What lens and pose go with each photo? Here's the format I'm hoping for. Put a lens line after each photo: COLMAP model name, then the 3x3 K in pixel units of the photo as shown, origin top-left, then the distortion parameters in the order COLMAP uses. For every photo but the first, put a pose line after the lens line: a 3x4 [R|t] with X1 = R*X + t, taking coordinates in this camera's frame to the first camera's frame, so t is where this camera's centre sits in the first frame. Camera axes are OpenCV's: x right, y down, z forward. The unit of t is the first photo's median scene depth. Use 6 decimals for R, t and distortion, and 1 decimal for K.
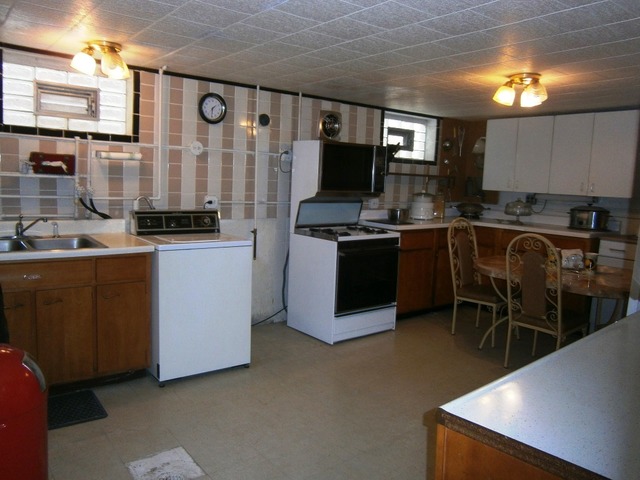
lens RADIAL K [[514.8, 0, 322.7], [0, 514.8, 237.9], [0, 0, 1]] dist [-0.053733, 0.055154]
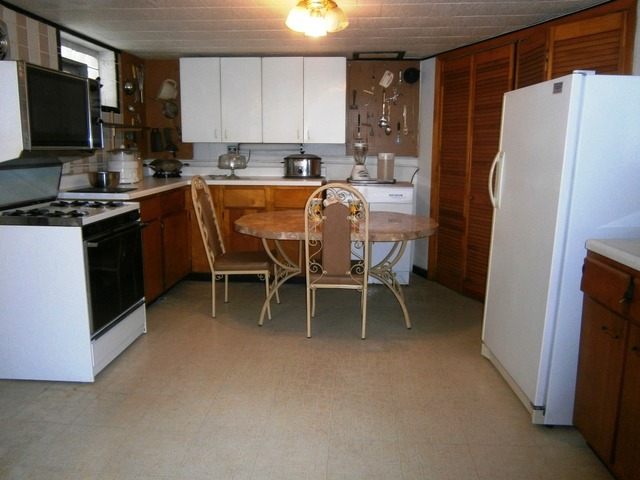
lens RADIAL K [[514.8, 0, 322.7], [0, 514.8, 237.9], [0, 0, 1]] dist [-0.053733, 0.055154]
pose [[0.665544, -0.163636, 0.728199, -0.194657], [0.106826, 0.986509, 0.124047, -0.020489], [-0.738674, -0.004768, 0.674046, 0.287052]]
